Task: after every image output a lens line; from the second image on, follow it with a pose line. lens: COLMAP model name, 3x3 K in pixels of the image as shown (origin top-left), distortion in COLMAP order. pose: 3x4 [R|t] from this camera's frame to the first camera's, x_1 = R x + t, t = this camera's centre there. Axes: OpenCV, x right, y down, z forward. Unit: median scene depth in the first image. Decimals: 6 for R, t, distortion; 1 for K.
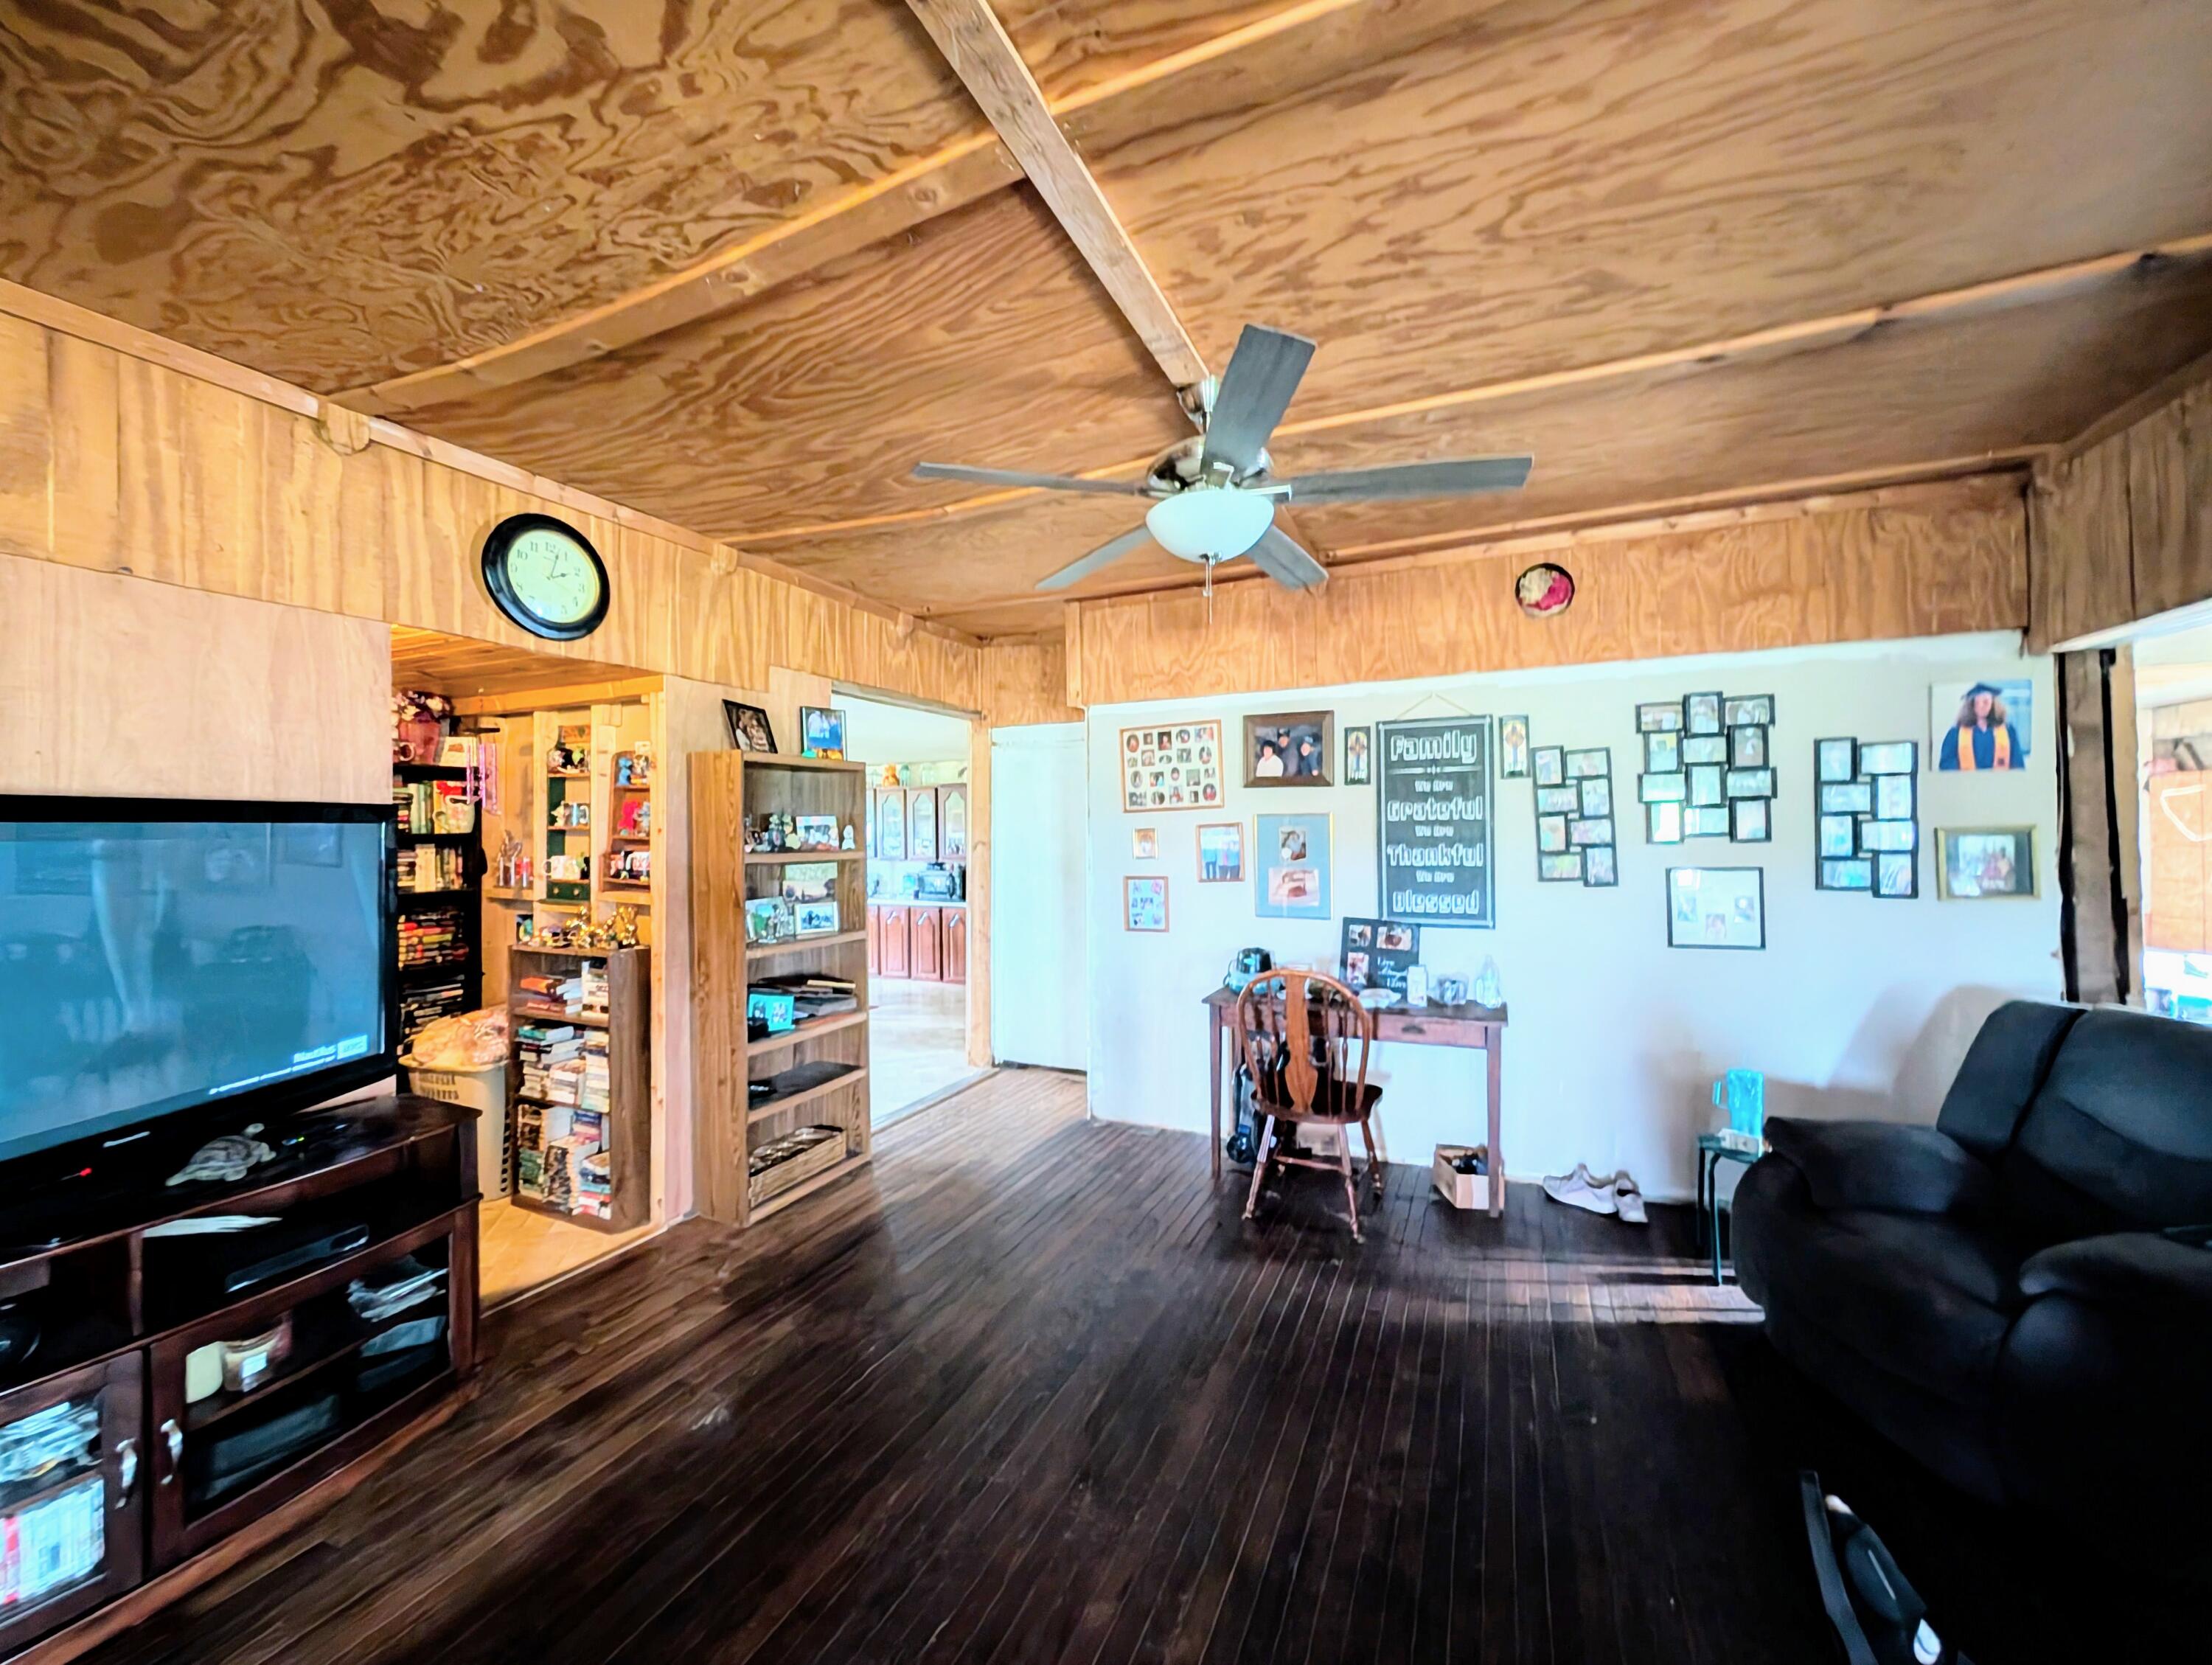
lens RADIAL K [[833.1, 0, 1107.8], [0, 833.1, 826.4], [0, 0, 1]] dist [0.001107, 0.000115]
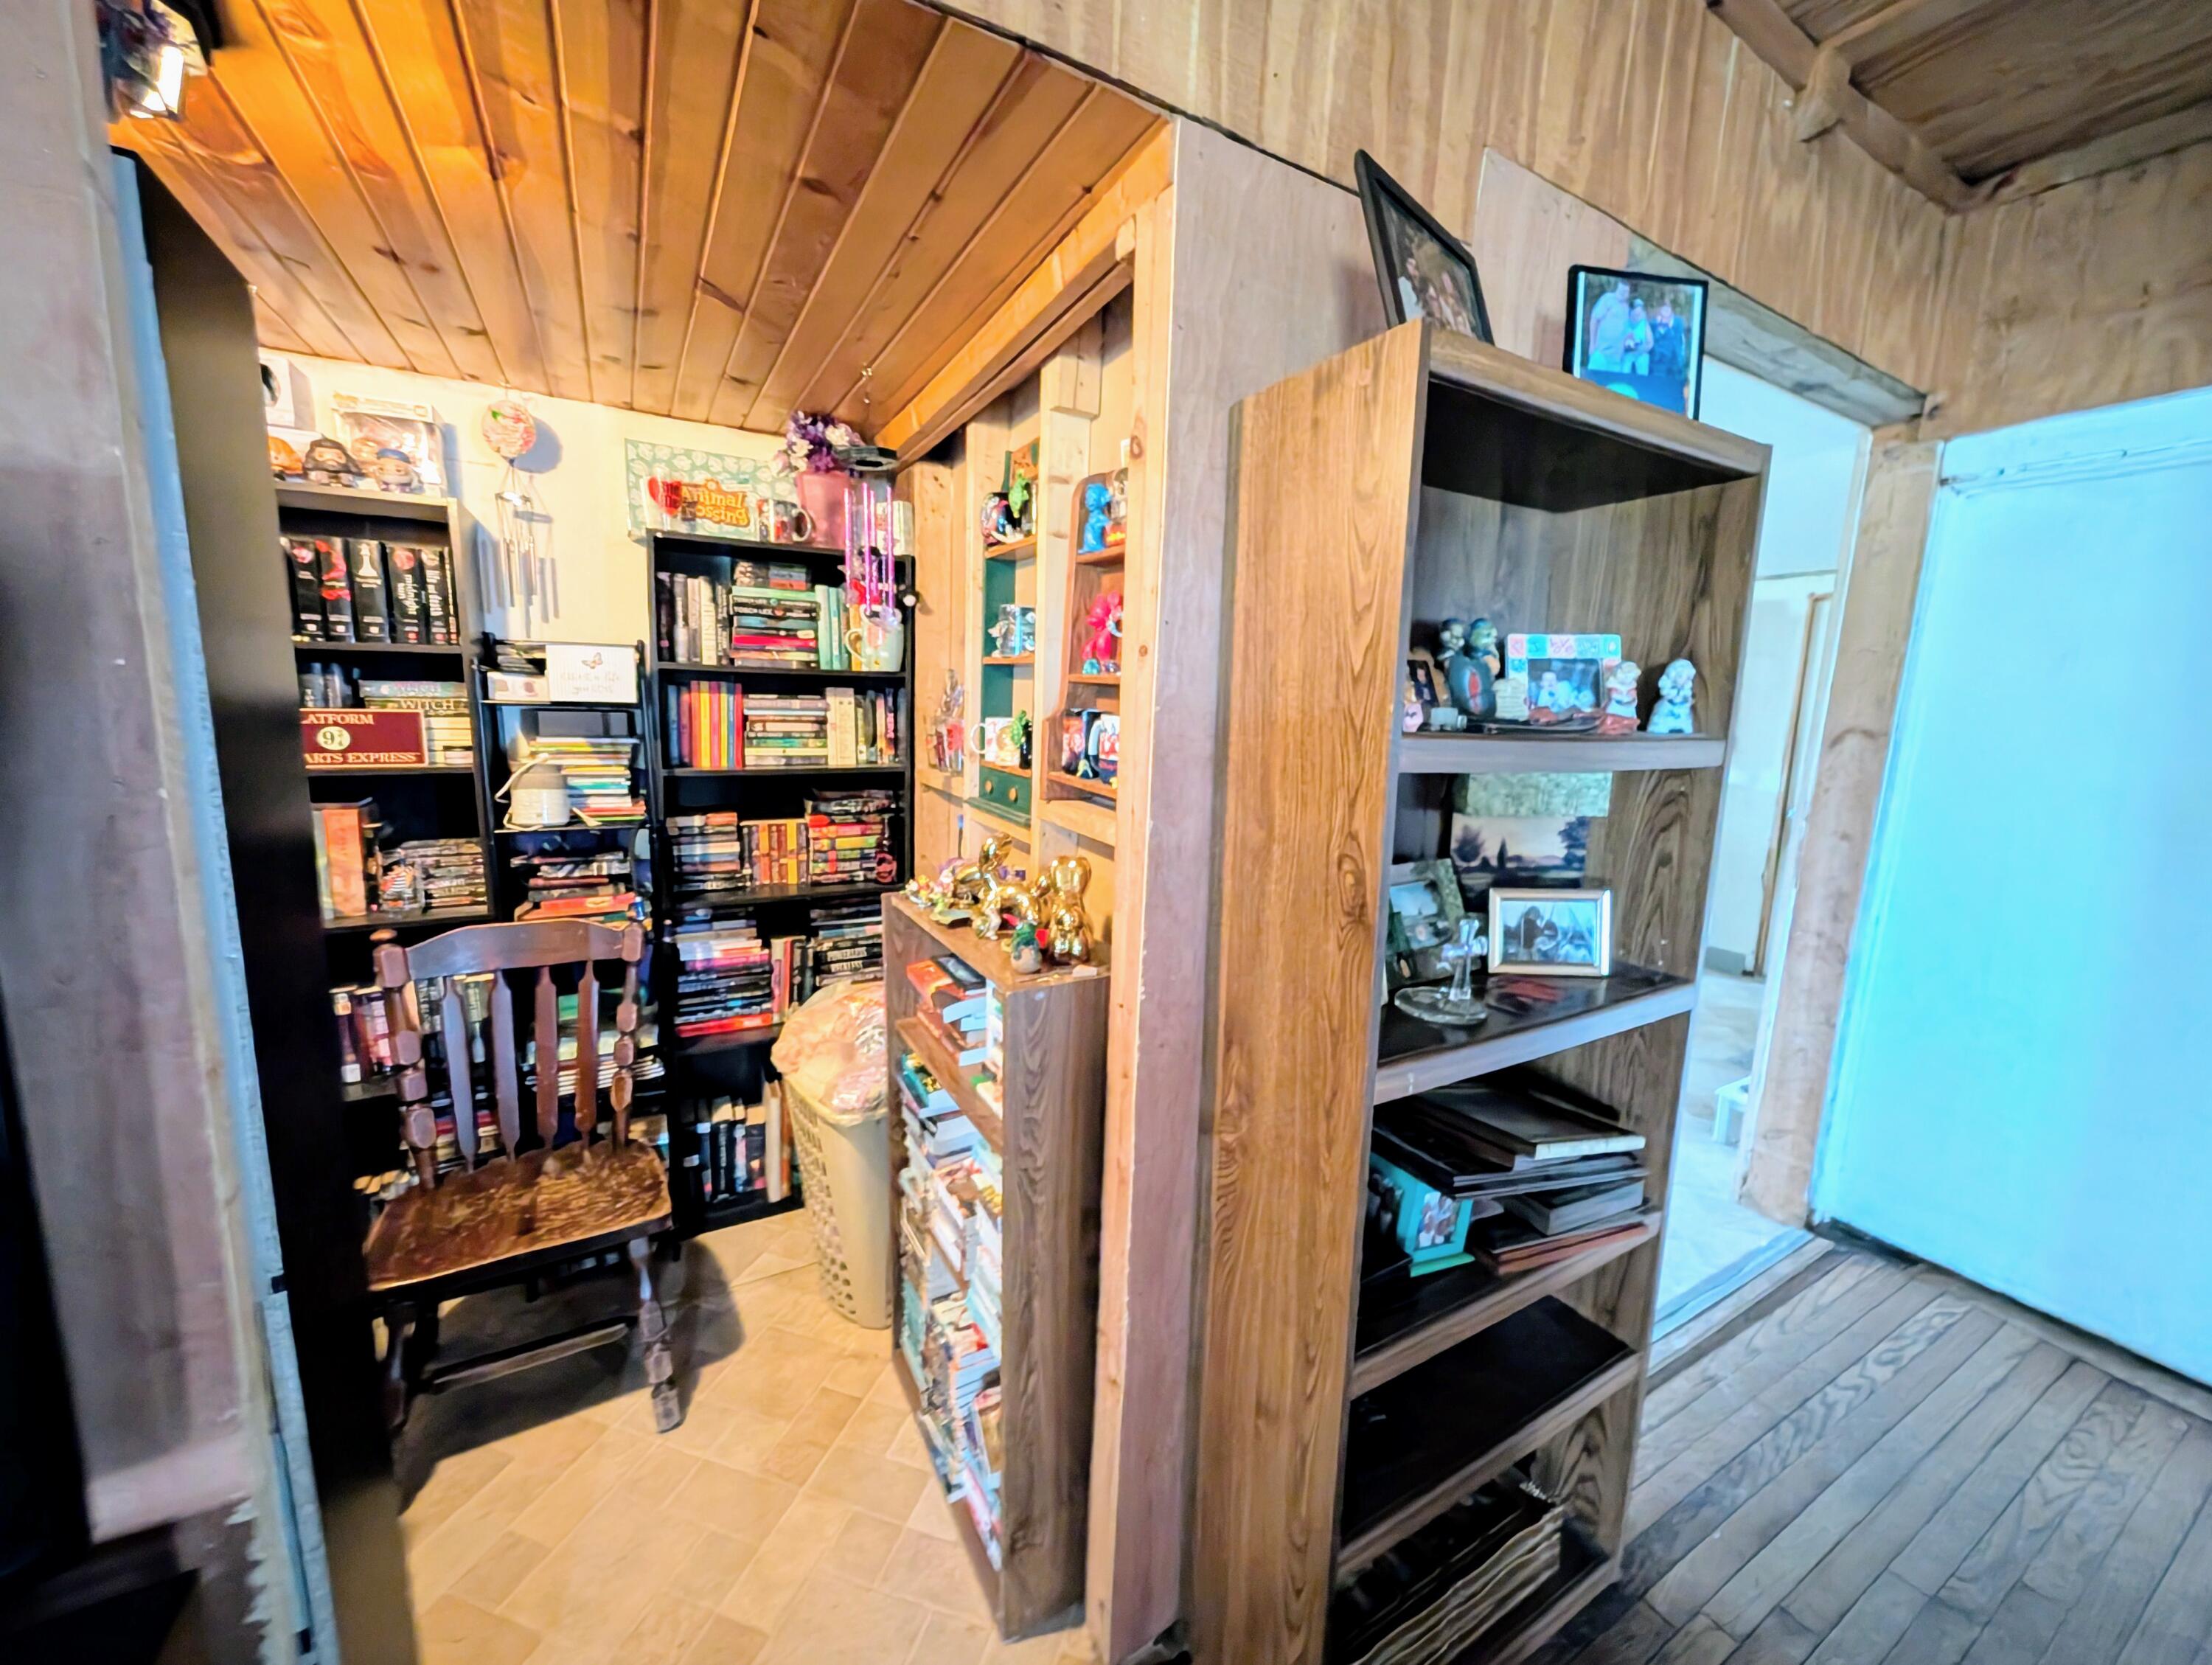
lens RADIAL K [[833.1, 0, 1098.4], [0, 833.1, 827.3], [0, 0, 1]] dist [0.001107, 0.000115]
pose [[0.804789, 0.120283, -0.581245, -0.304570], [-0.033260, 0.986852, 0.158167, 0.019210], [0.592628, -0.107959, 0.798209, 0.622897]]
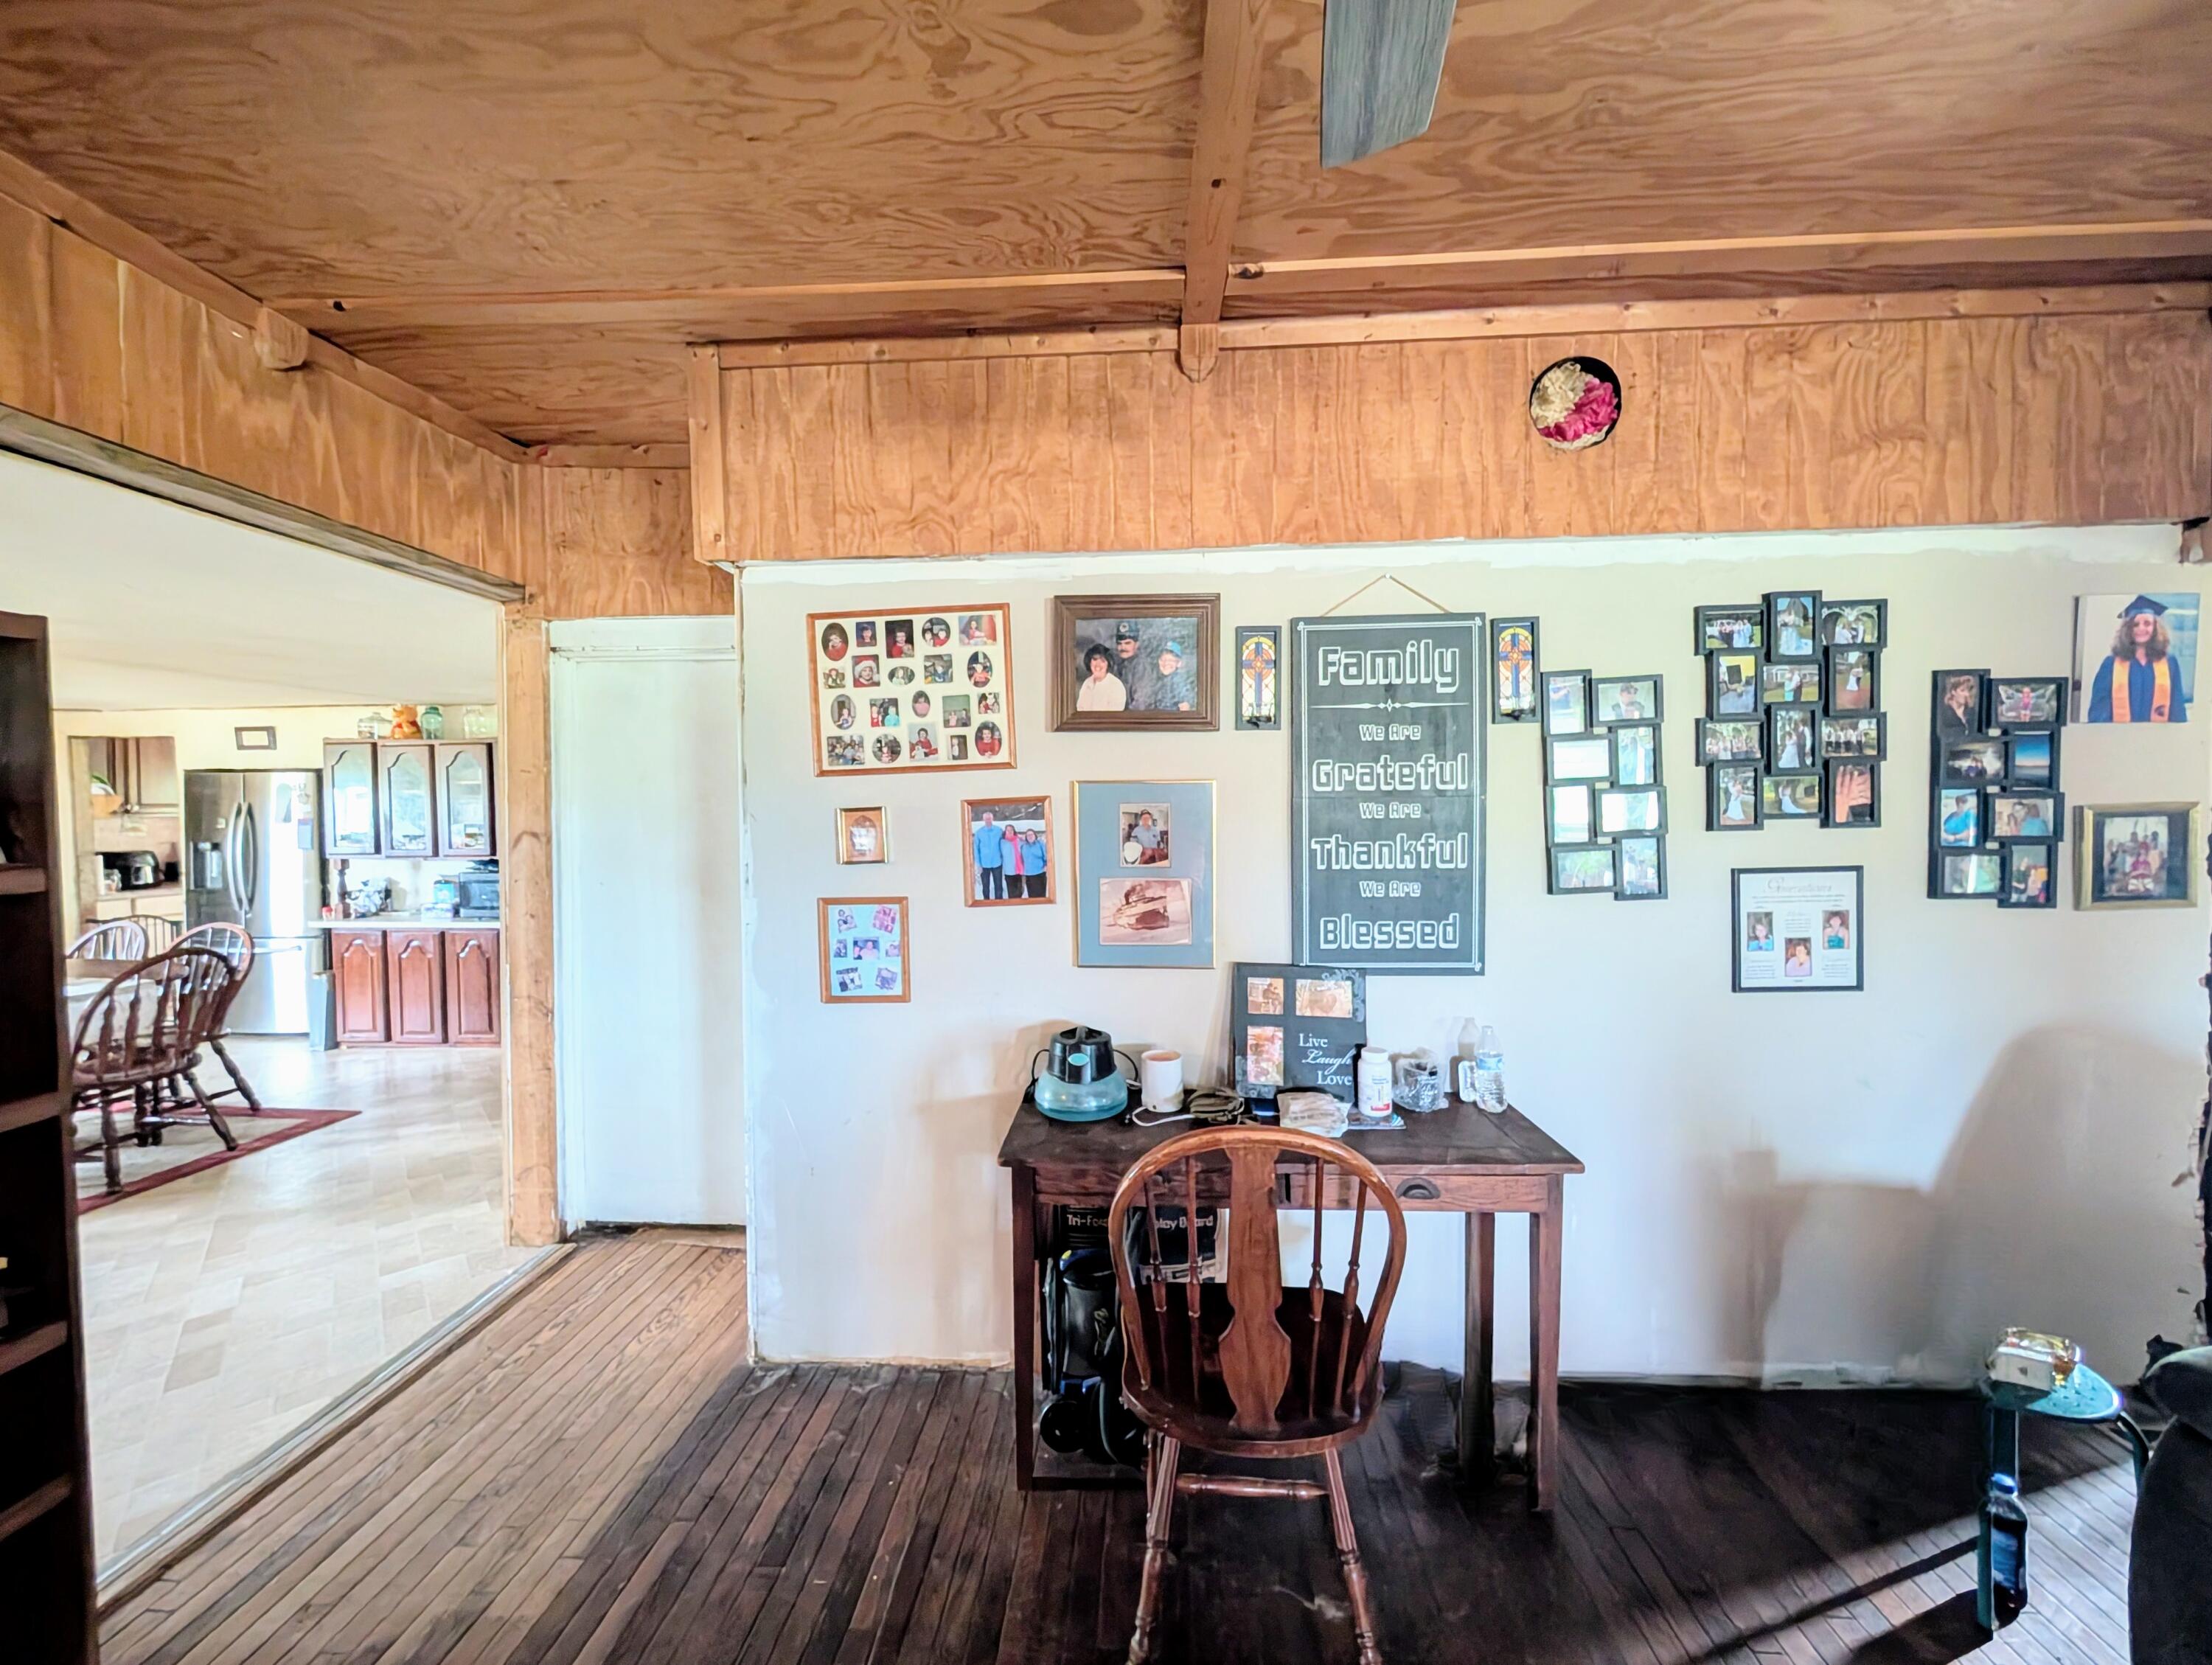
lens RADIAL K [[833.1, 0, 1108.9], [0, 833.1, 828.5], [0, 0, 1]] dist [0.001107, 0.000115]
pose [[0.929095, -0.010050, 0.369703, -0.005268], [-0.000599, 0.999589, 0.028678, 0.001245], [-0.369839, -0.026866, 0.928707, 0.525024]]
